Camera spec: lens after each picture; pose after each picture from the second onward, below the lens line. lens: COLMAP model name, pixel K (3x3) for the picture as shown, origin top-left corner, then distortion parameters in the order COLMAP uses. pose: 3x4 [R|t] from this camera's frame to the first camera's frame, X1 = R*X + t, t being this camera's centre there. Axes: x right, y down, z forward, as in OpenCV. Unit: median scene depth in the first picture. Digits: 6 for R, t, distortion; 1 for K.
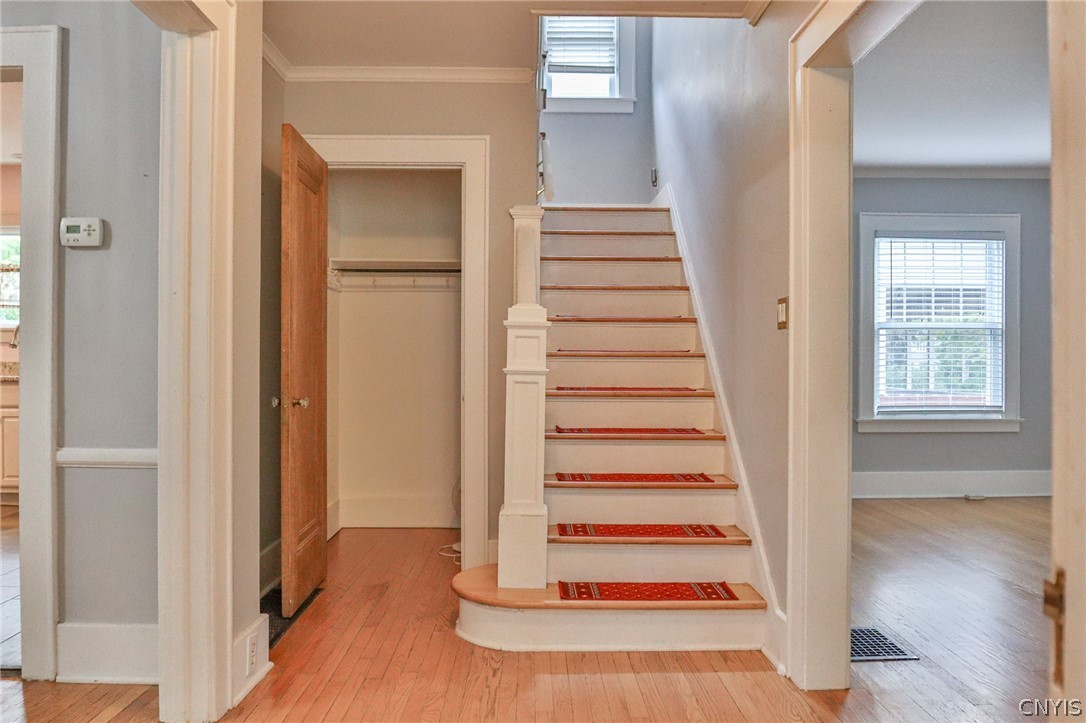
lens RADIAL K [[851.9, 0, 543.0], [0, 851.9, 361.5], [0, 0, 1]] dist [-0.047729, 0.000725]
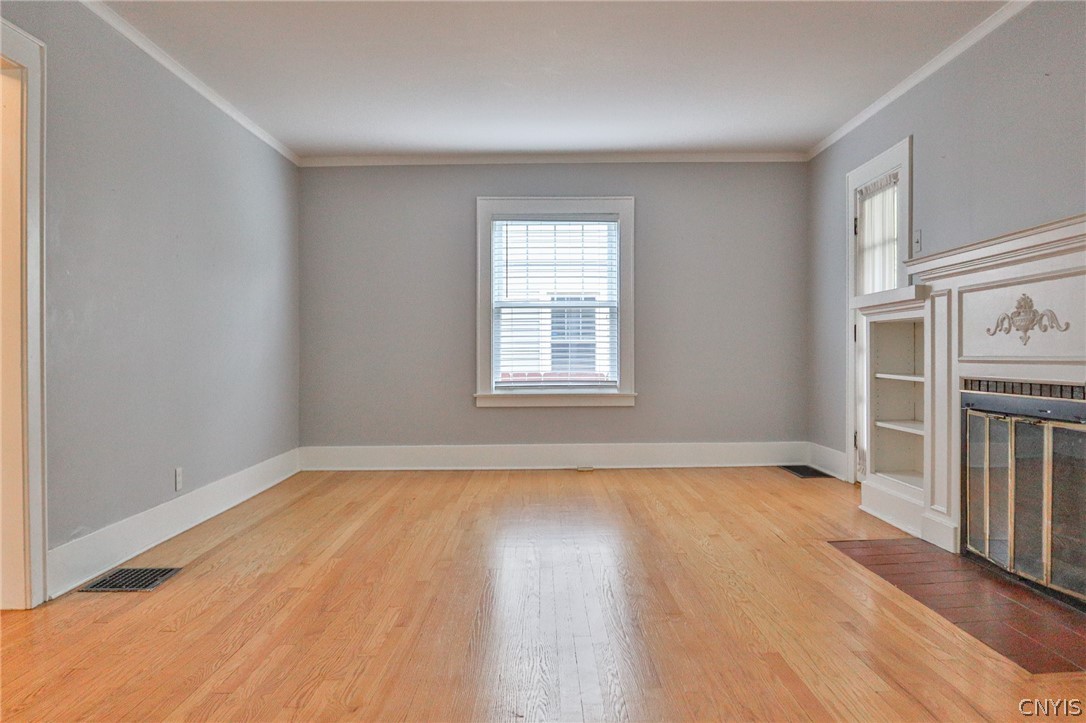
lens RADIAL K [[851.9, 0, 543.0], [0, 851.9, 361.5], [0, 0, 1]] dist [-0.047729, 0.000725]
pose [[0.999982, -0.004960, -0.003235, 0.458636], [0.004993, 0.999935, 0.010216, 0.017490], [0.003184, -0.010232, 0.999943, -0.056680]]
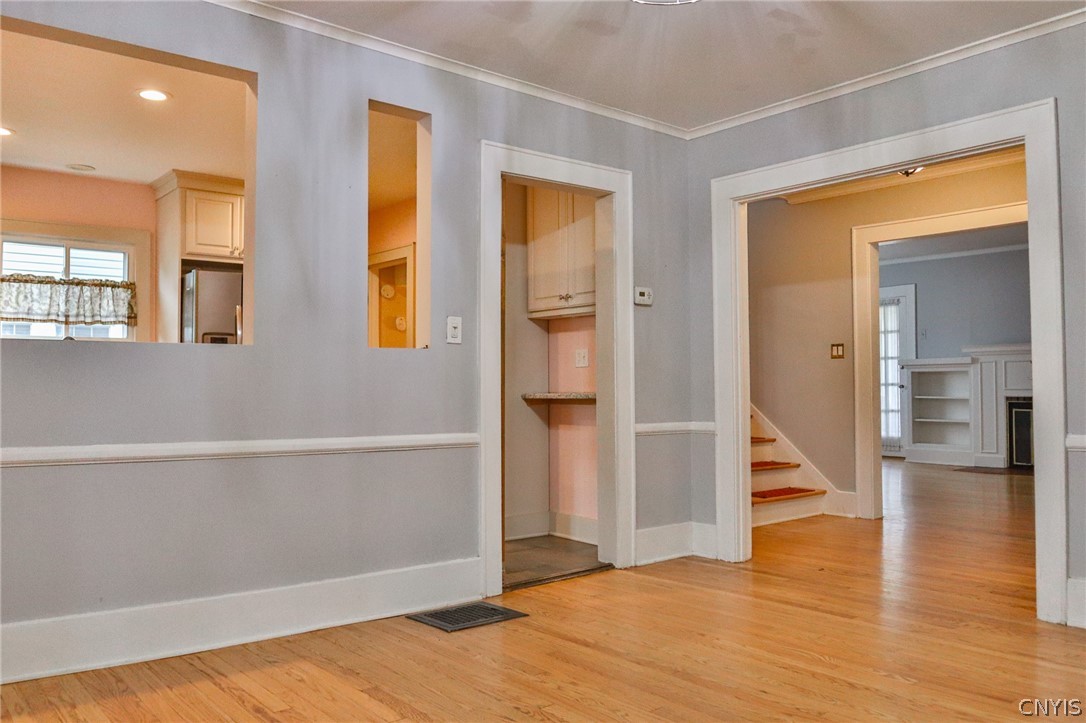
lens RADIAL K [[851.9, 0, 543.0], [0, 851.9, 361.5], [0, 0, 1]] dist [-0.047729, 0.000725]
pose [[0.777784, 0.013720, 0.628382, -0.989725], [0.005558, 0.999572, -0.028704, 0.012648], [-0.628507, 0.025818, 0.777375, -0.101288]]
